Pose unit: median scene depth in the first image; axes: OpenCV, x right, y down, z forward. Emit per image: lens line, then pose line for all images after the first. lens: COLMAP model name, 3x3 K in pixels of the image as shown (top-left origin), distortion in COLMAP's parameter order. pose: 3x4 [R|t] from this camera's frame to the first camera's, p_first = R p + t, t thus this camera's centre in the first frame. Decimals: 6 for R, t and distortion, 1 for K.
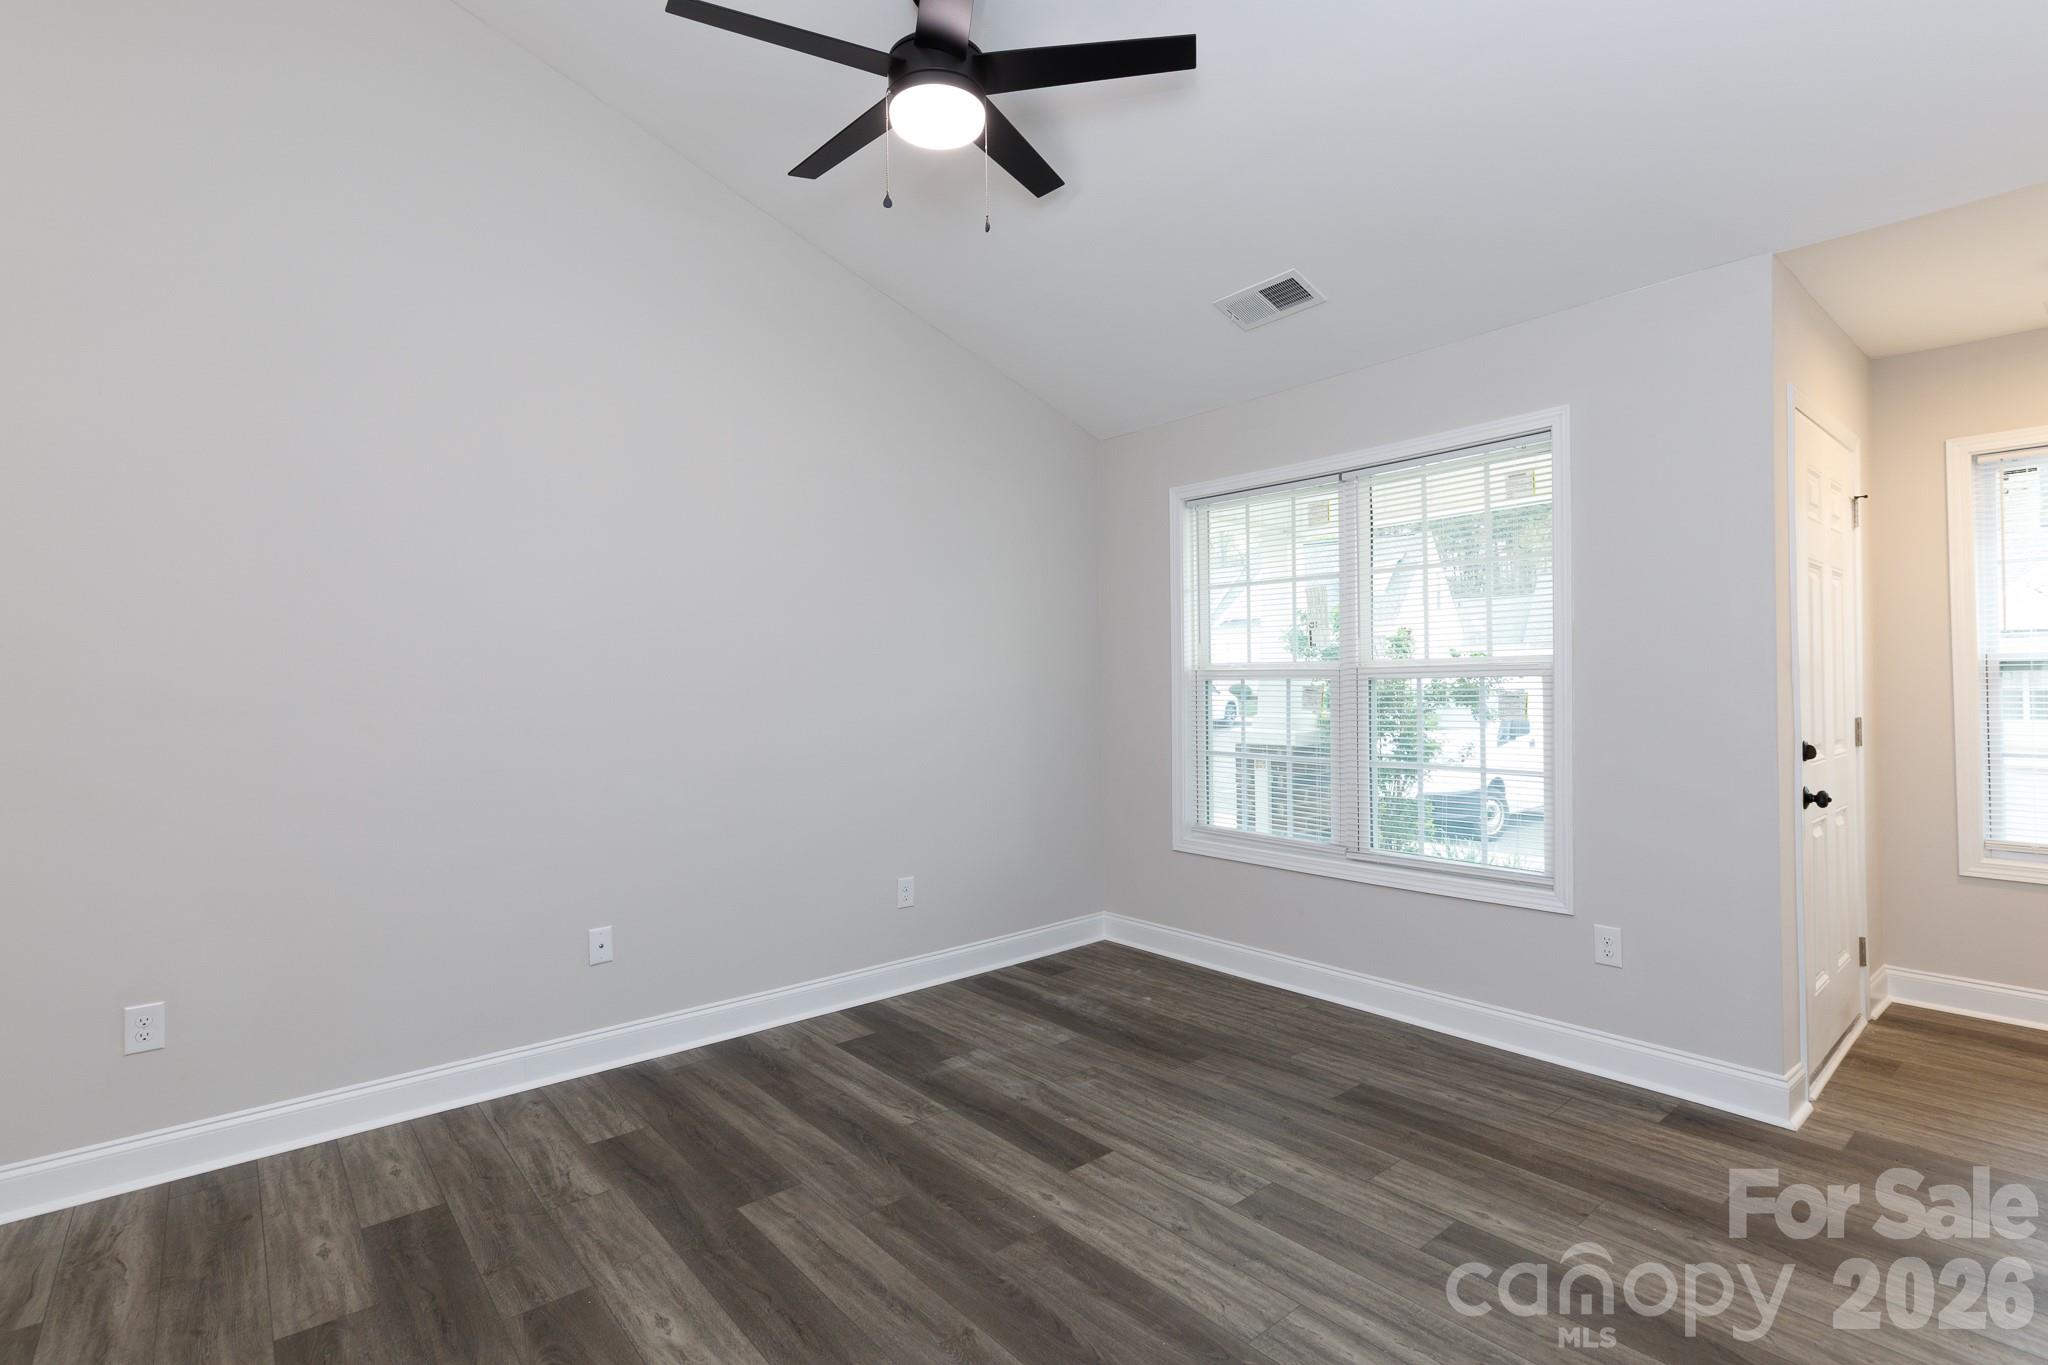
lens RADIAL K [[972.6, 0, 1024.0], [0, 972.6, 682.5], [0, 0, 1]] dist [0.000617, 0.000222]
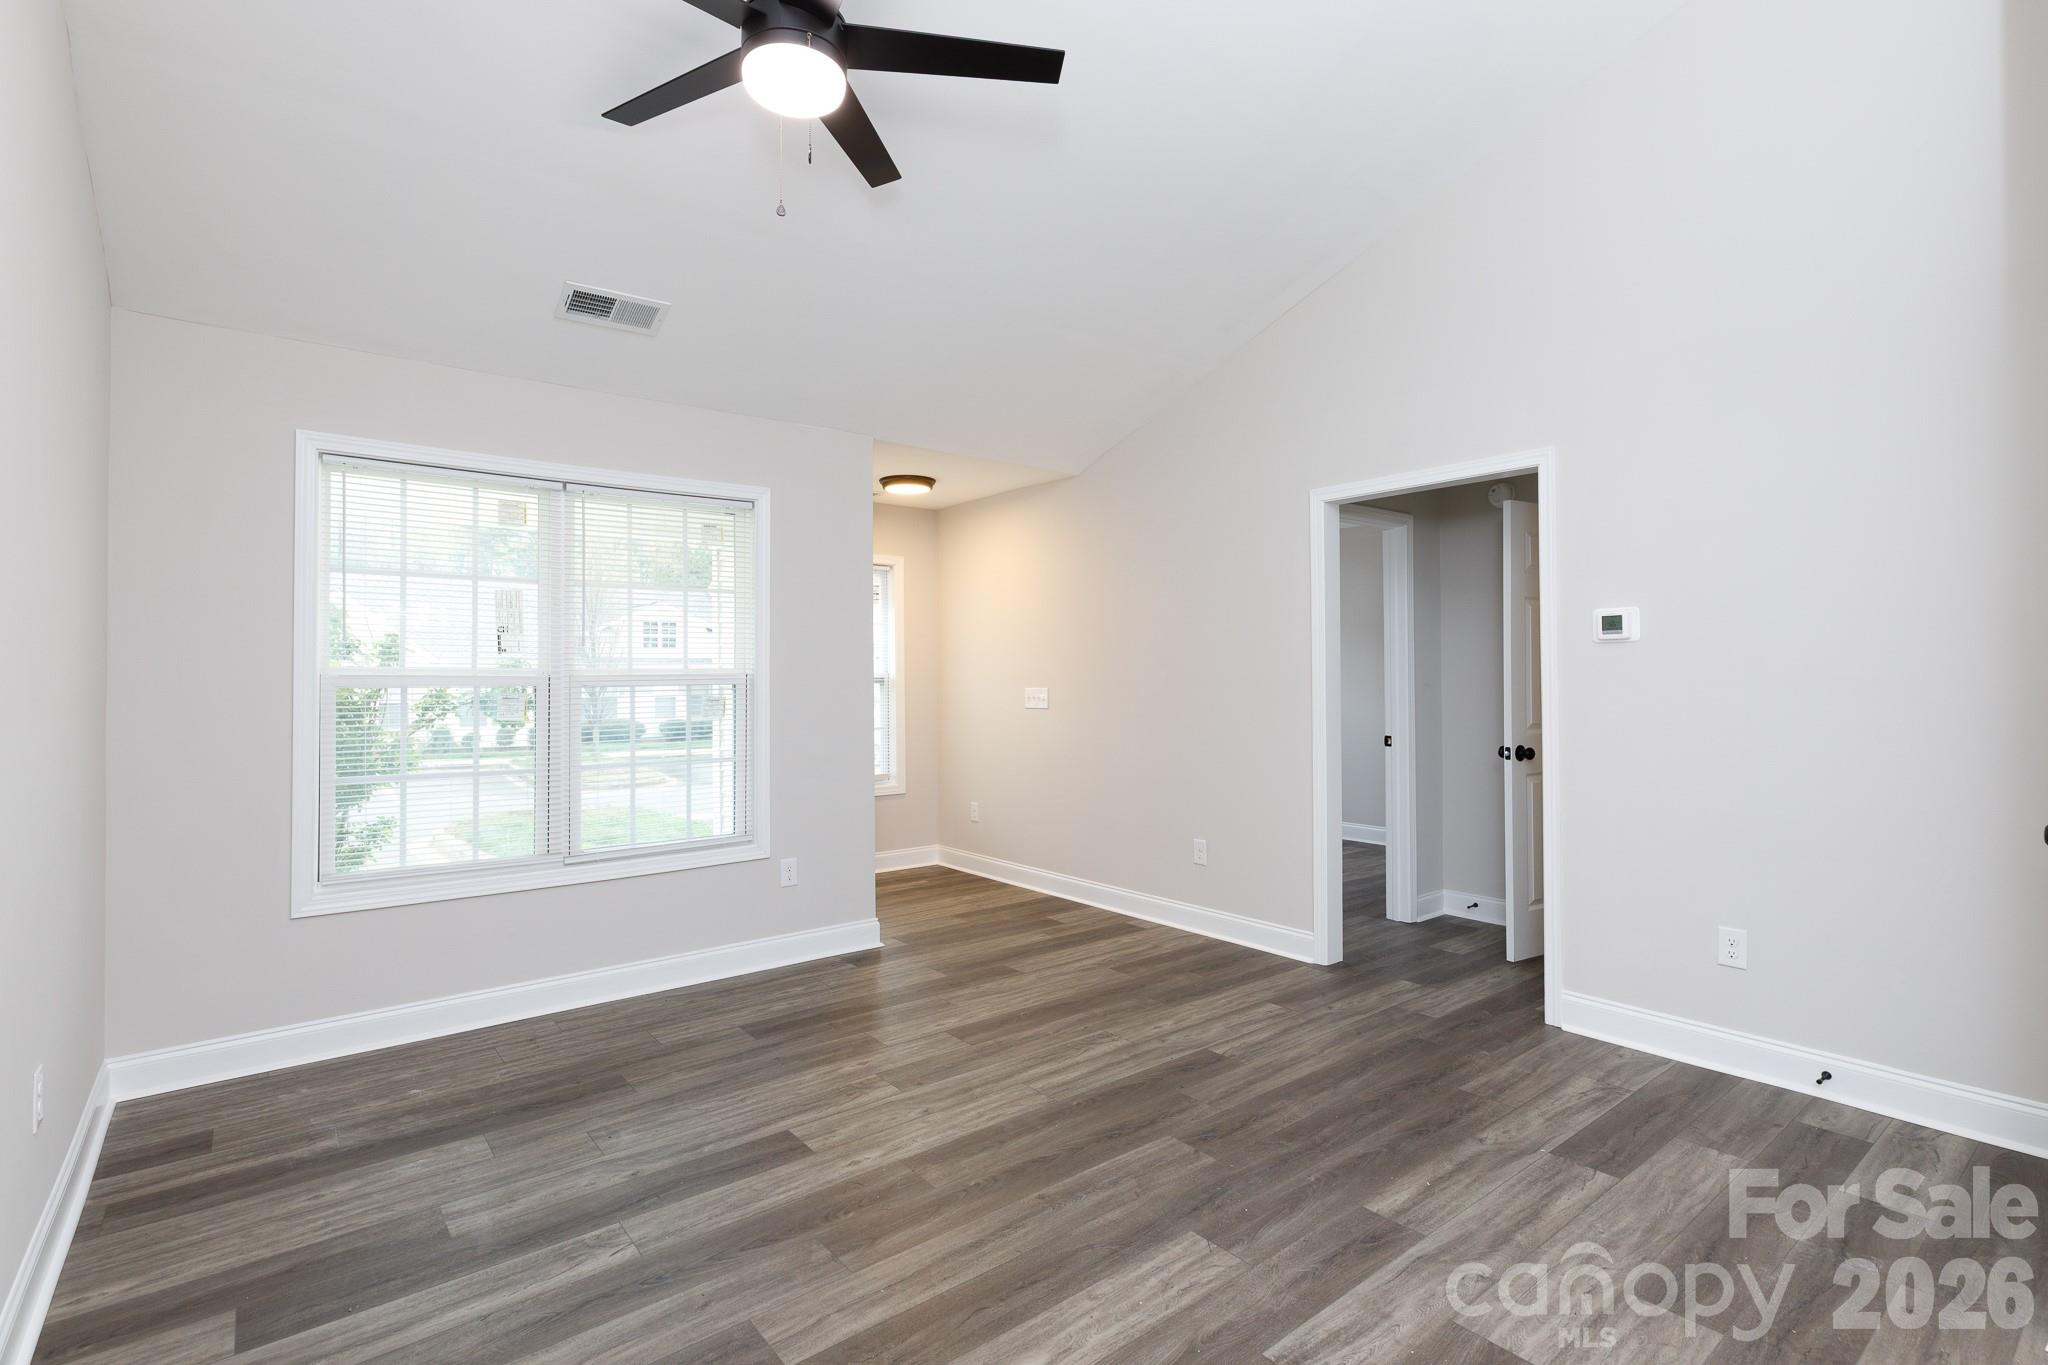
lens RADIAL K [[972.6, 0, 1024.0], [0, 972.6, 682.5], [0, 0, 1]] dist [0.000617, 0.000222]
pose [[0.021251, 0.011478, 0.999708, -0.805135], [0.009218, 0.999889, -0.011676, 0.009966], [-0.999732, 0.009463, 0.021143, 0.601514]]
